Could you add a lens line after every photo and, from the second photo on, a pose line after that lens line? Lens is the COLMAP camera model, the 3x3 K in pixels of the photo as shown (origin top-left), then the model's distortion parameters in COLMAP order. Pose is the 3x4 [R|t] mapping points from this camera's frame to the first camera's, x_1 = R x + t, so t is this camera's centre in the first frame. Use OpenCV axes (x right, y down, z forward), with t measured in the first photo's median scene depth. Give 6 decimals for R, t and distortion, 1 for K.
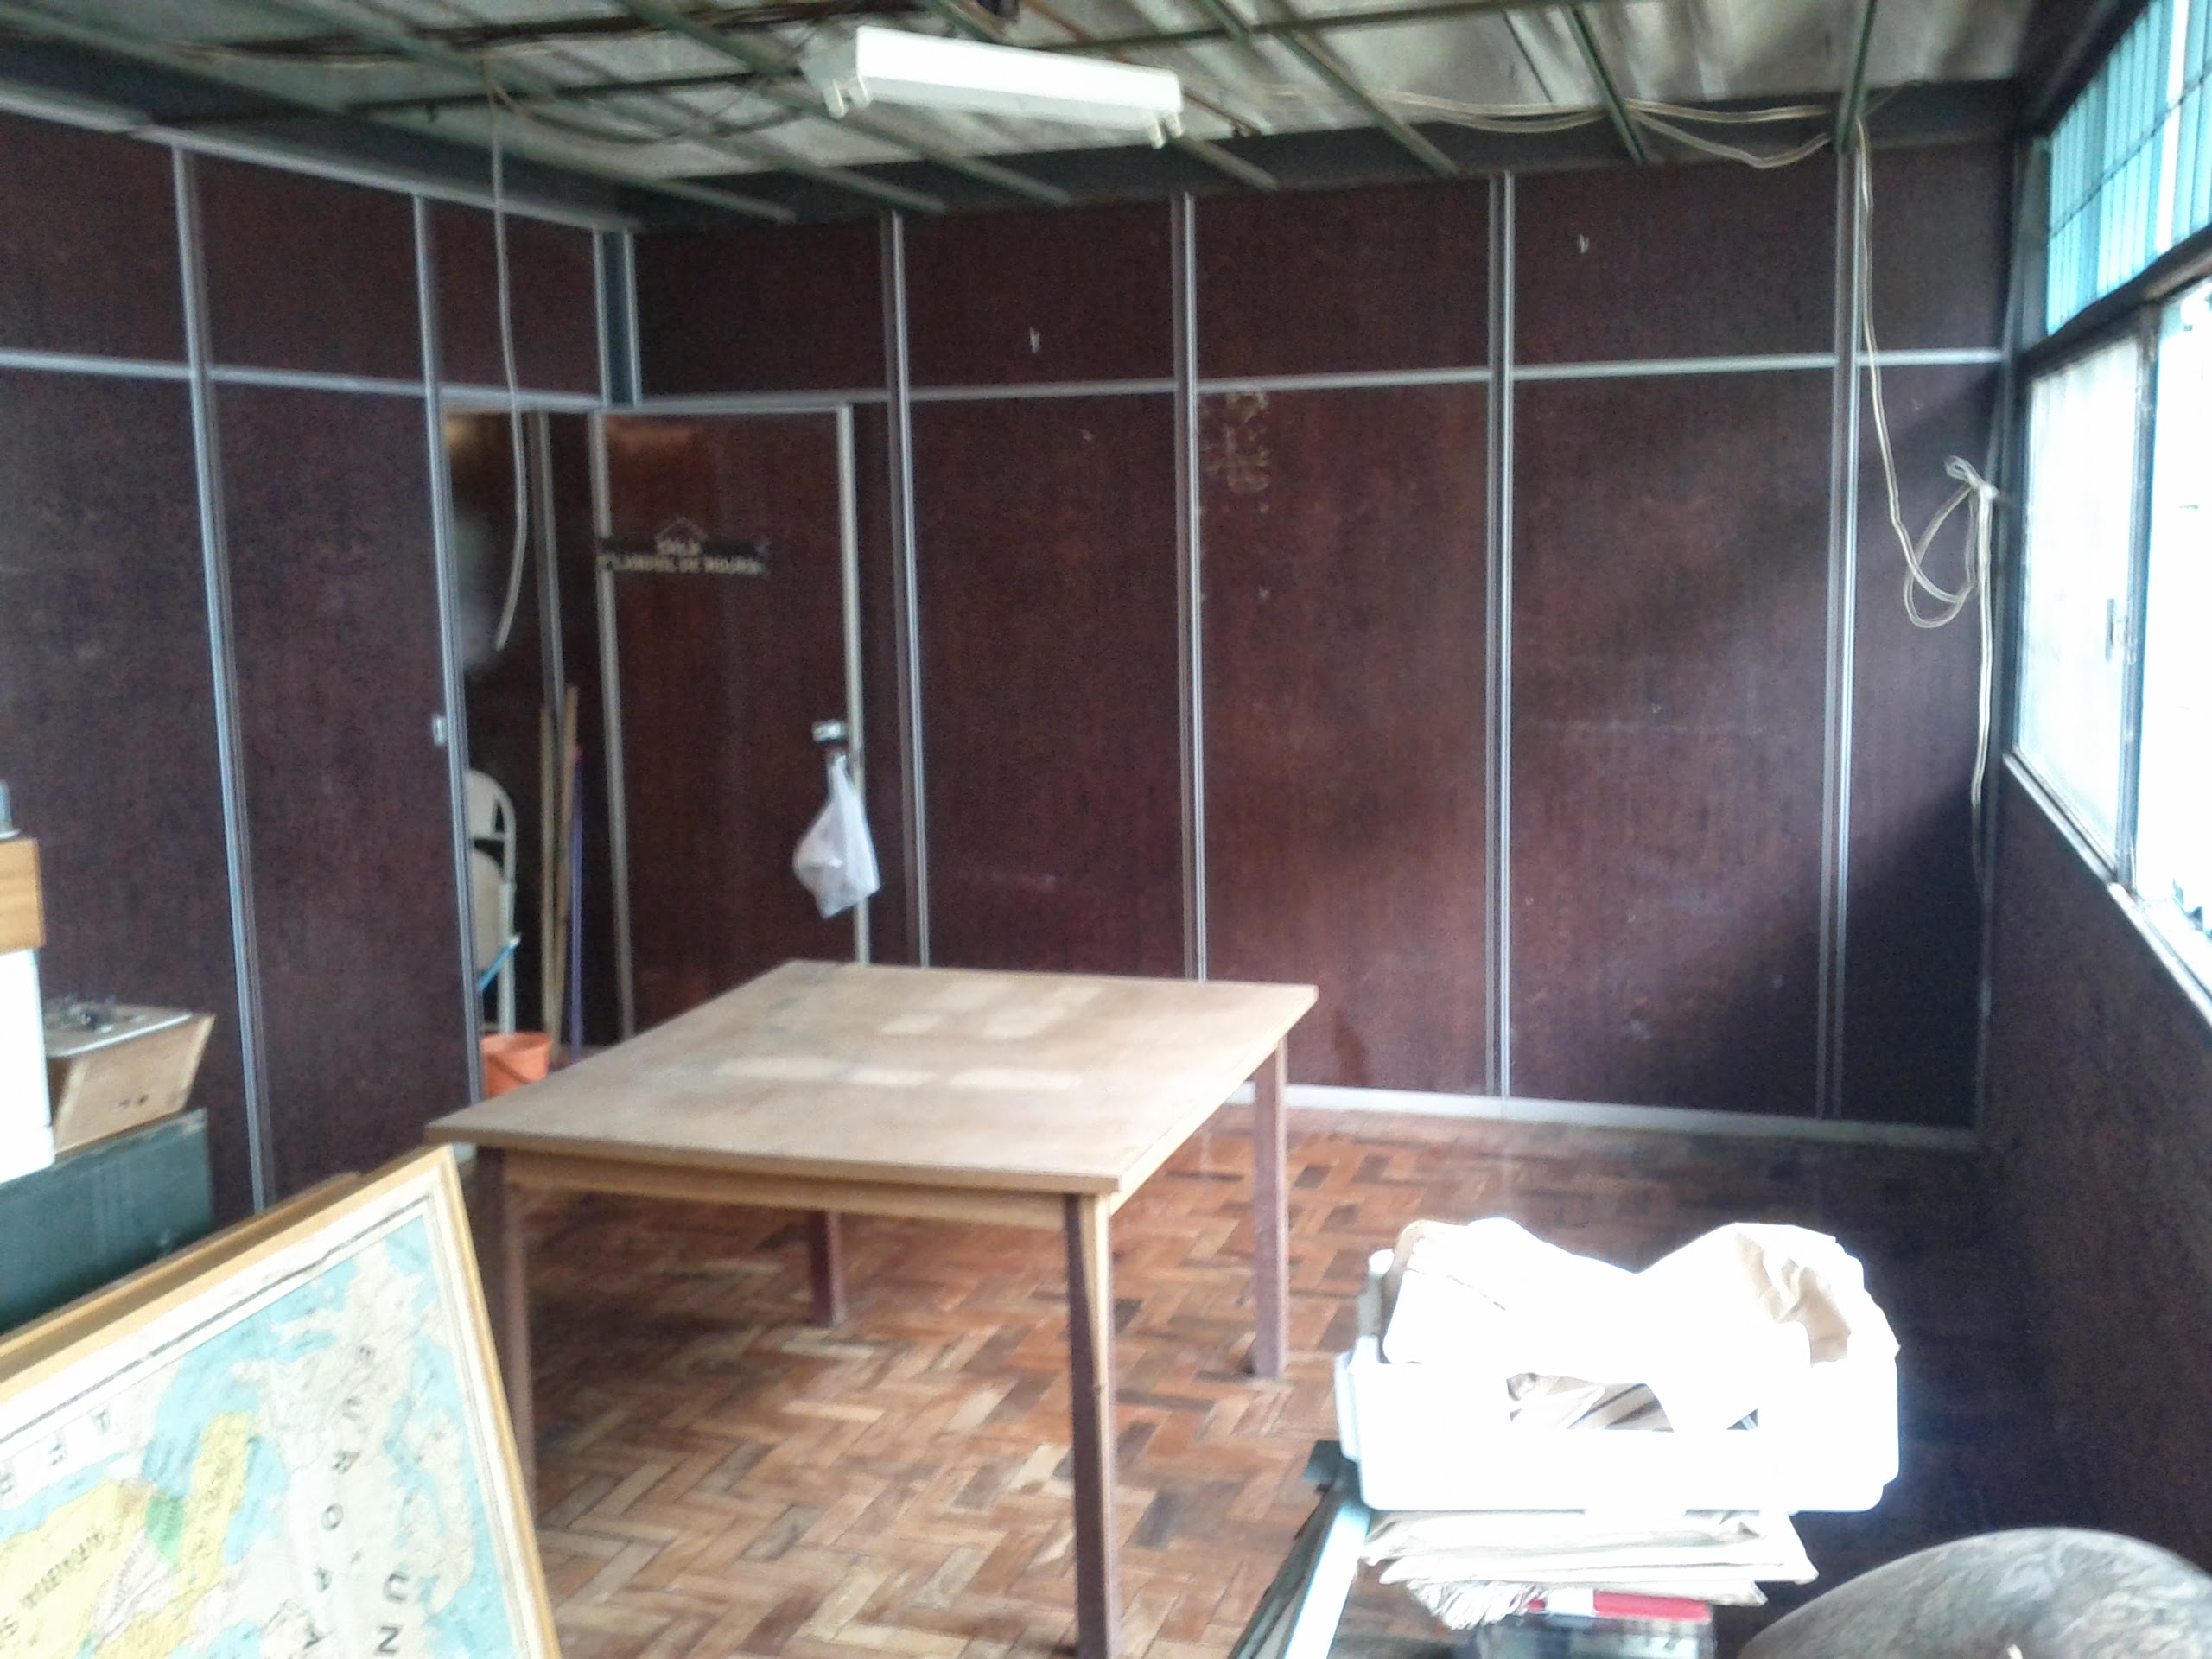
lens RADIAL K [[2182.6, 0, 1110.5], [0, 2182.6, 800.2], [0, 0, 1]] dist [0.048772, -0.095983]
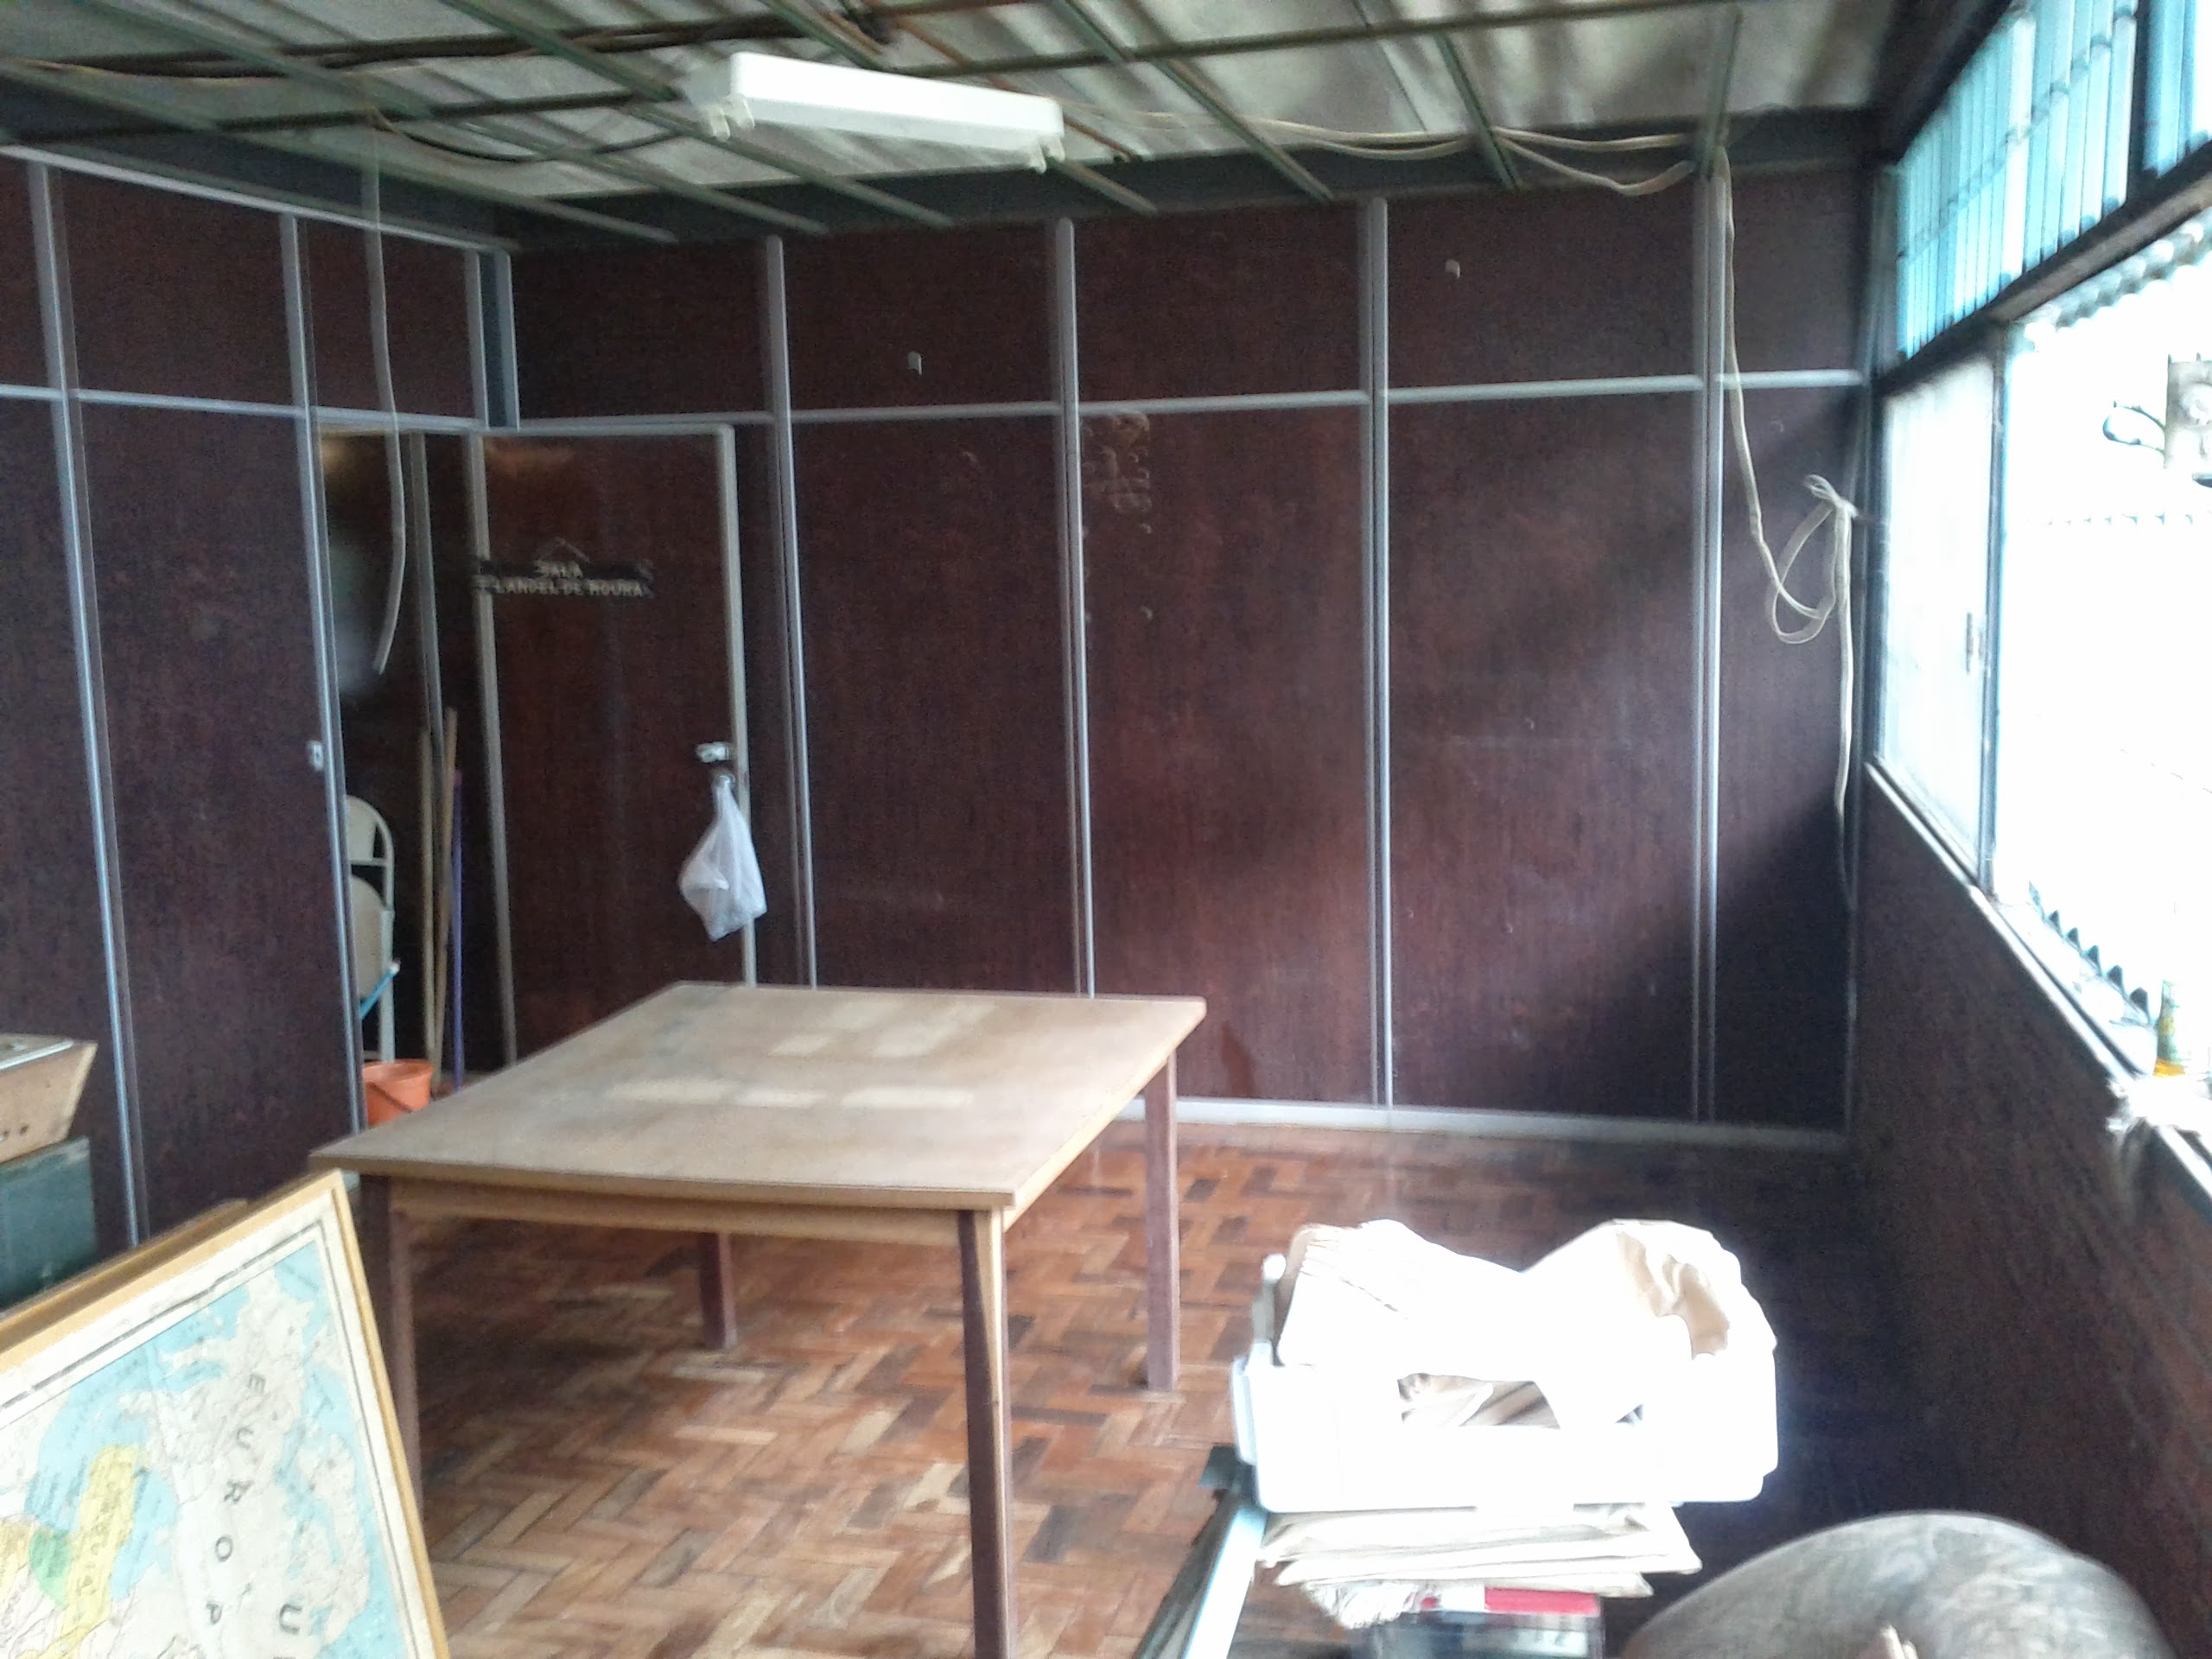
lens RADIAL K [[2175.4, 0, 1107.4], [0, 2175.4, 798.7], [0, 0, 1]] dist [0.081315, -0.198828]
pose [[0.998546, -0.010540, 0.052865, -0.002932], [0.011071, 0.999891, -0.009775, 0.001503], [-0.052757, 0.010346, 0.998554, -0.006308]]
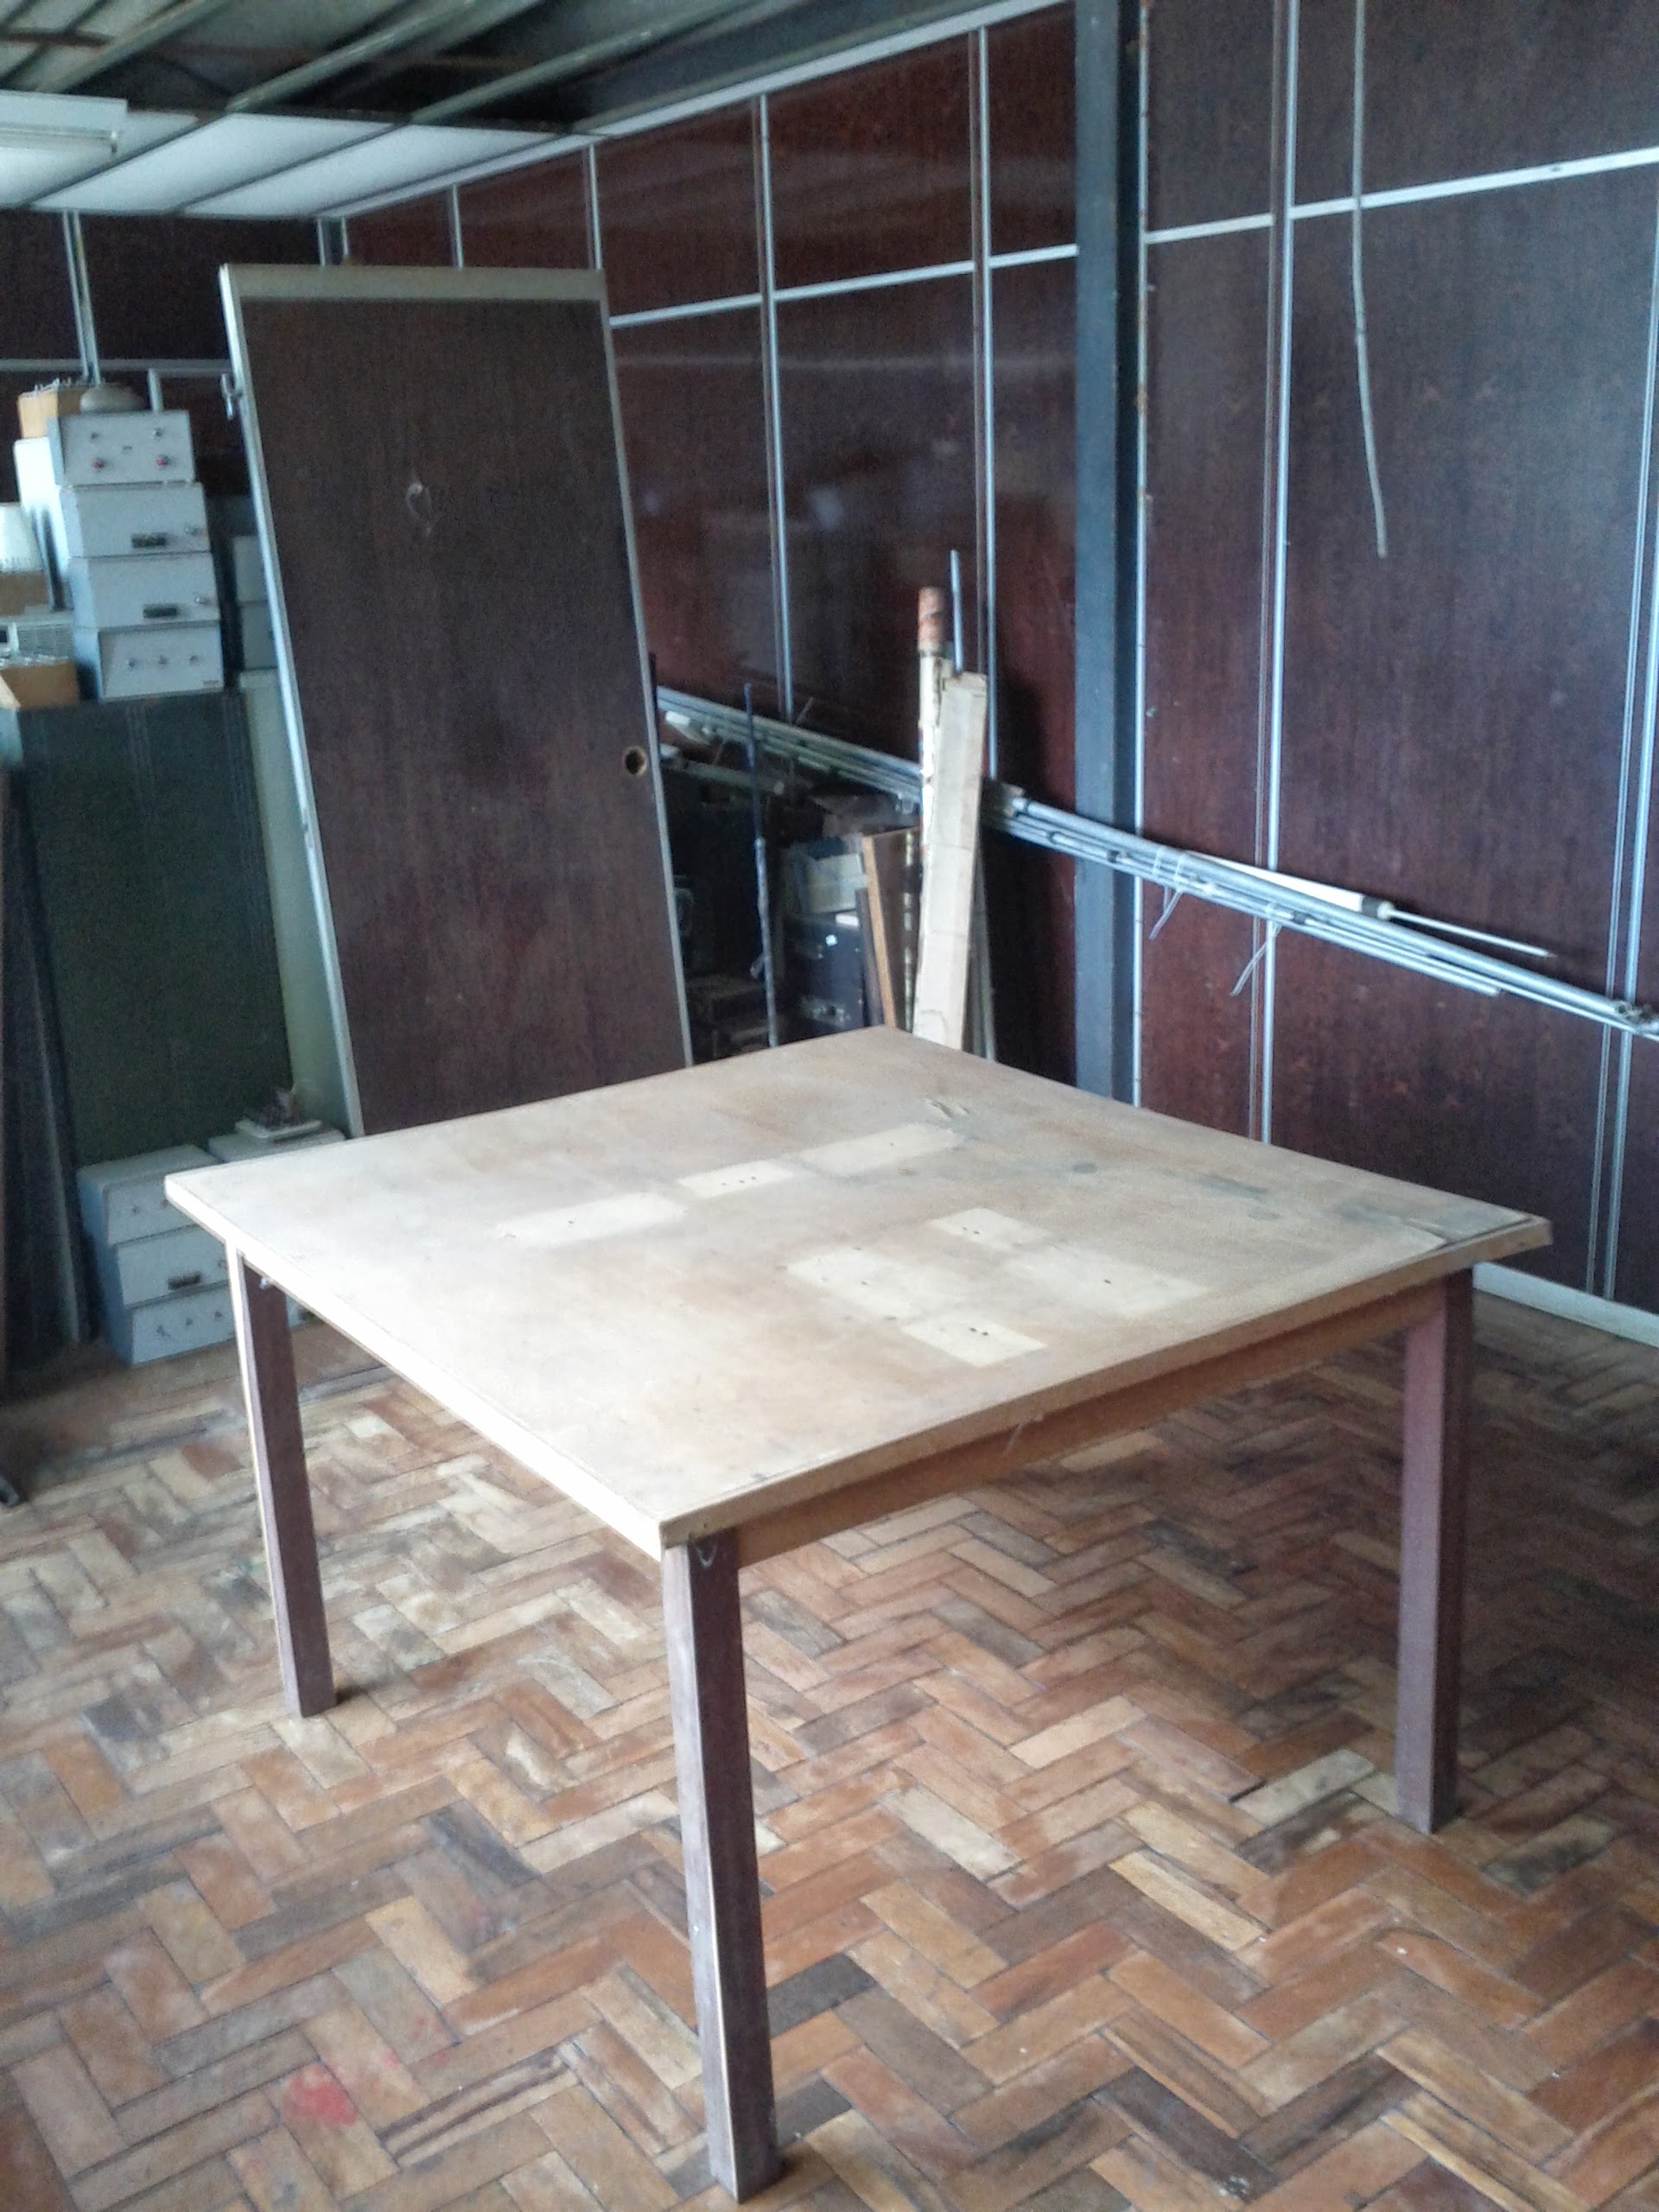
lens RADIAL K [[2175.4, 0, 829.5], [0, 2175.4, 1106.0], [0, 0, 1]] dist [0.081315, -0.198828]
pose [[-0.600105, 0.270324, -0.752860, 0.396099], [-0.051556, 0.926140, 0.373639, -0.160140], [0.798258, 0.263037, -0.541845, 1.300746]]
